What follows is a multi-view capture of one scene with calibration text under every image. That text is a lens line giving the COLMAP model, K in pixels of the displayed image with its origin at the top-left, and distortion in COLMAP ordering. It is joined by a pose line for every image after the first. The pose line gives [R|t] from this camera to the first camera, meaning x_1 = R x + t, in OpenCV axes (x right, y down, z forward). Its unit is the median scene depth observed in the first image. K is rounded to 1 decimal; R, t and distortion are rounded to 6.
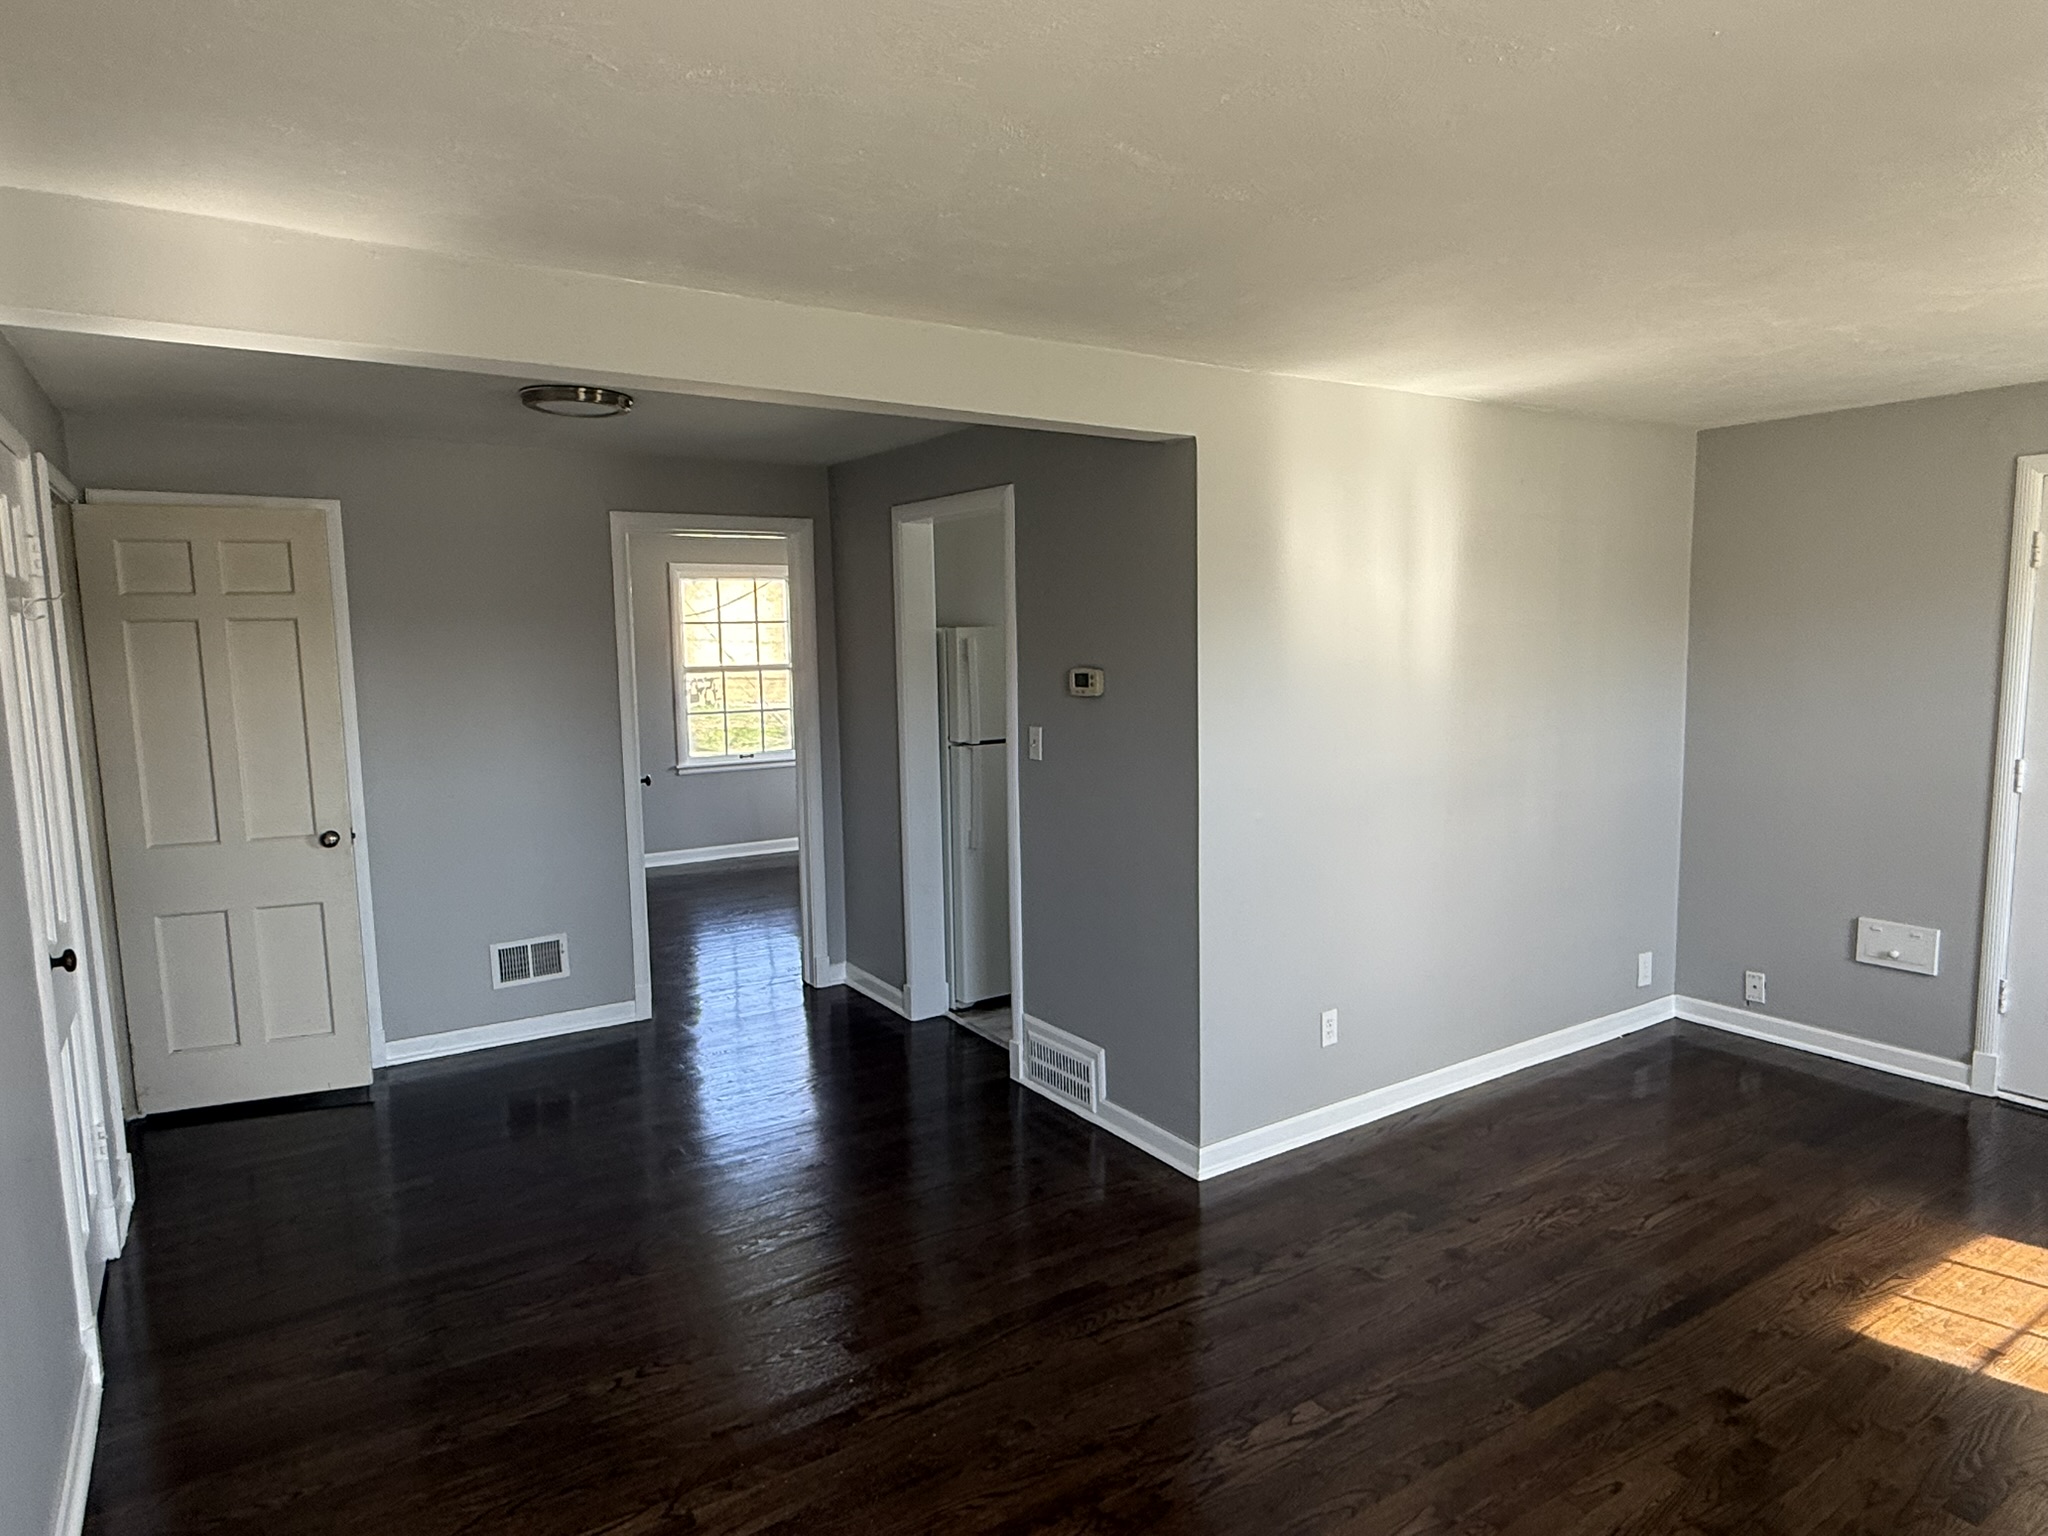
lens RADIAL K [[1180.6, 0, 1024.0], [0, 1180.6, 768.0], [0, 0, 1]] dist [0.000124, 0.000447]
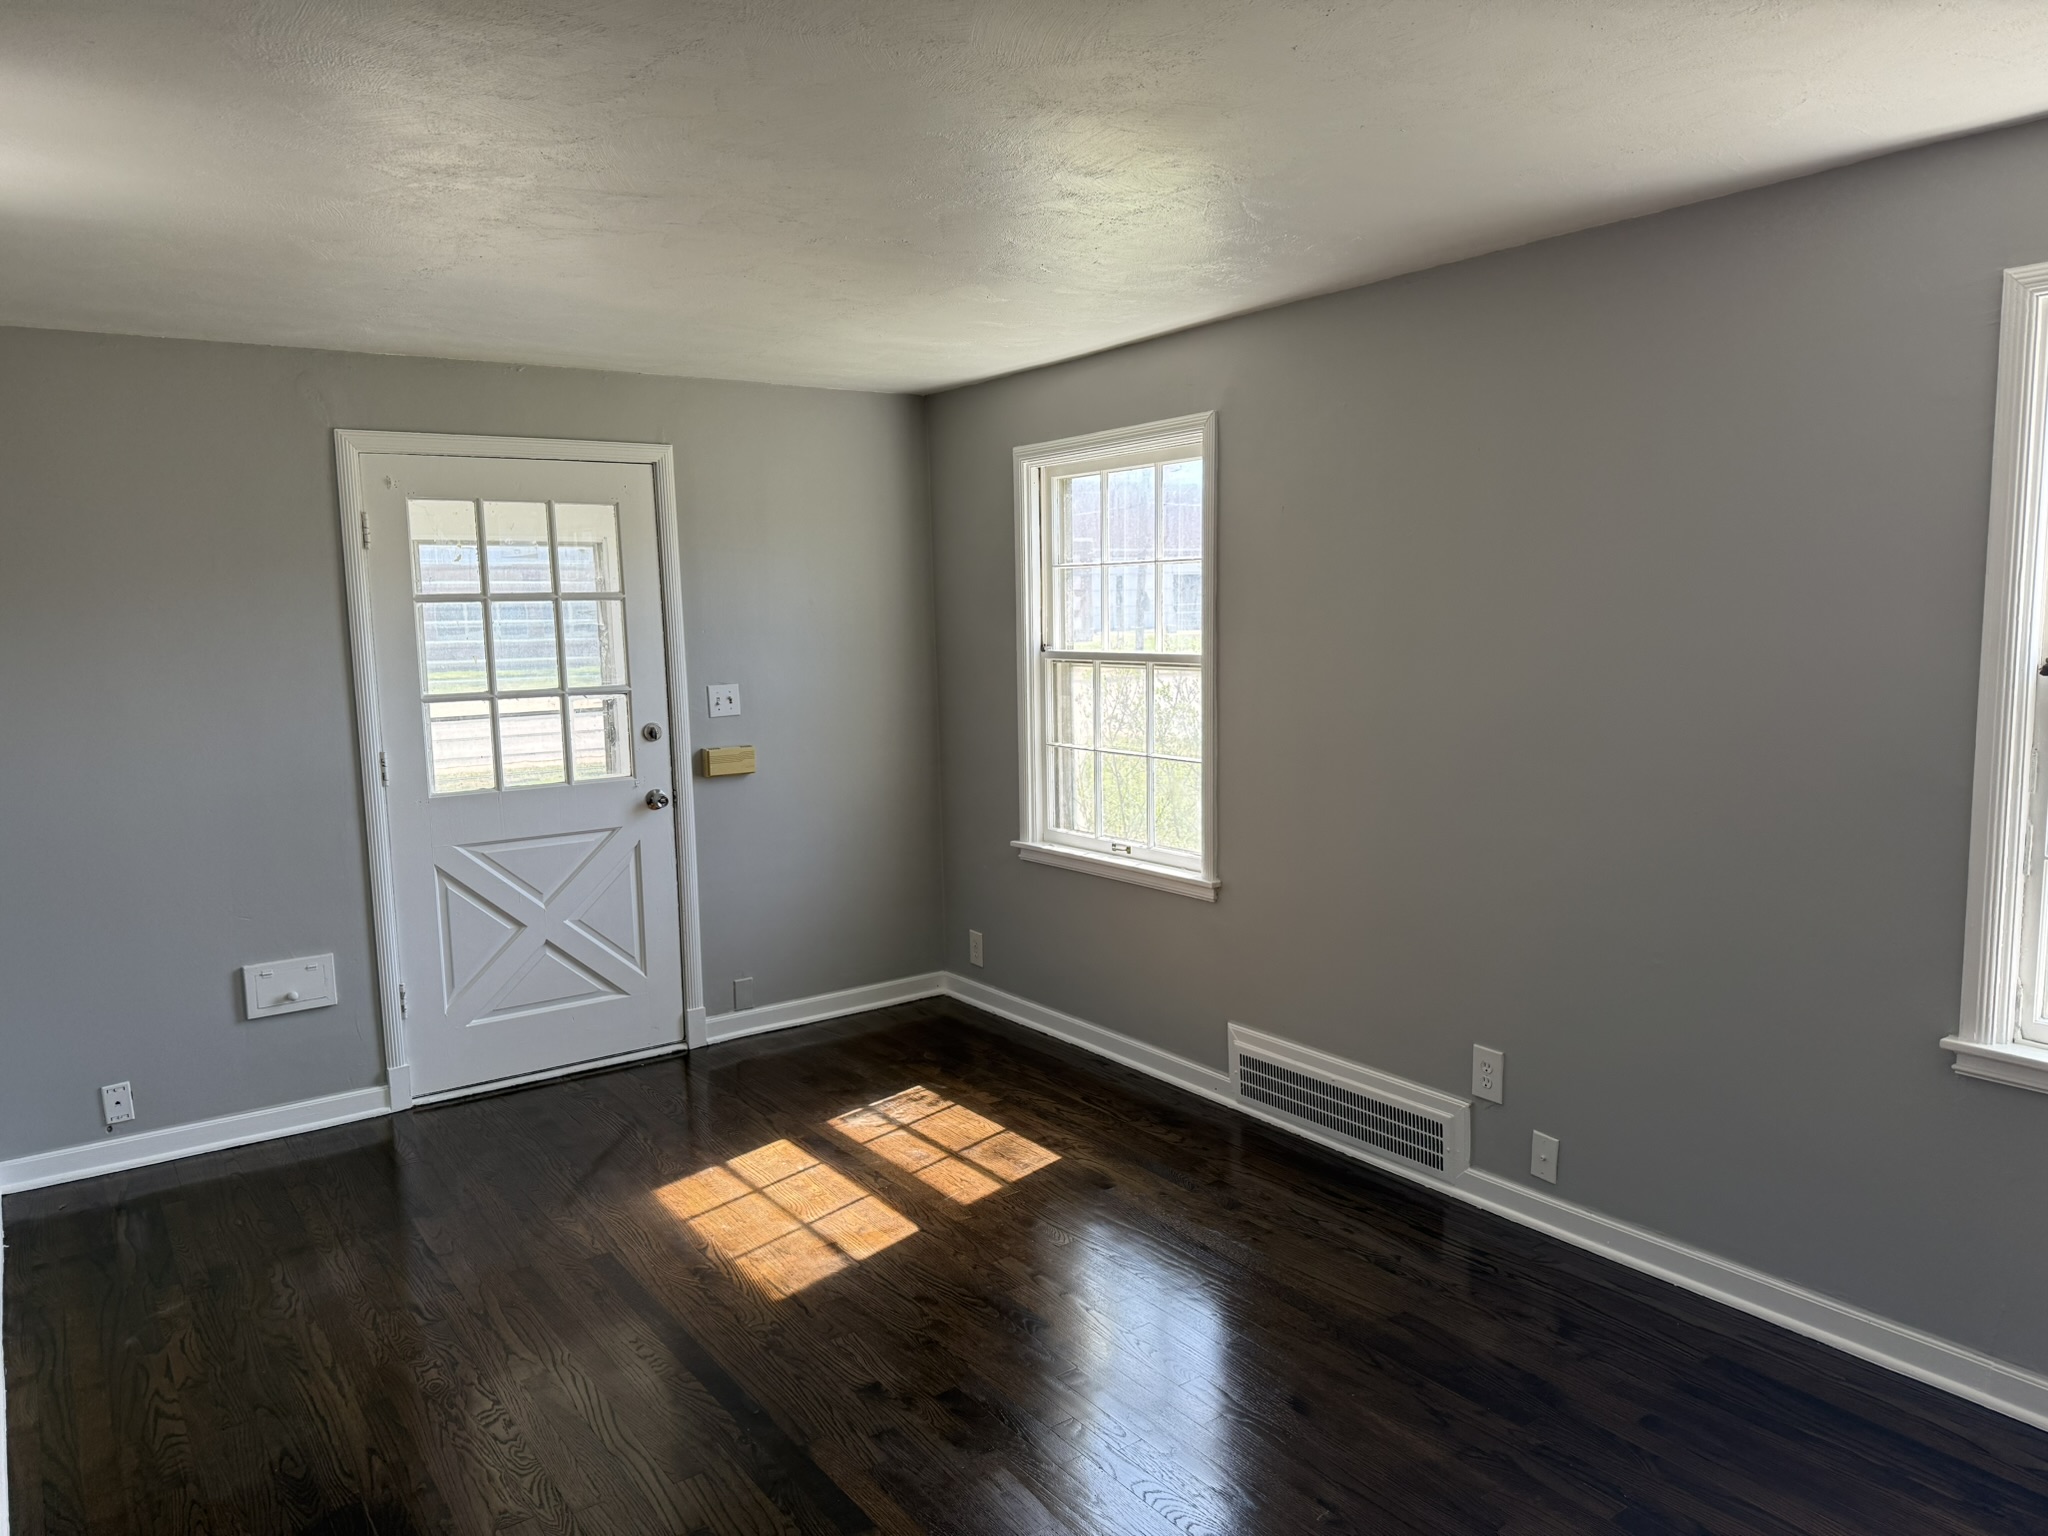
lens RADIAL K [[1461.3, 0, 1024.0], [0, 1461.3, 768.0], [0, 0, 1]] dist [0.000766, -0.000265]
pose [[-0.050025, -0.101972, 0.993529, -0.342340], [0.129522, 0.985711, 0.107692, -0.052666], [-0.990314, 0.134071, -0.036102, 0.523477]]
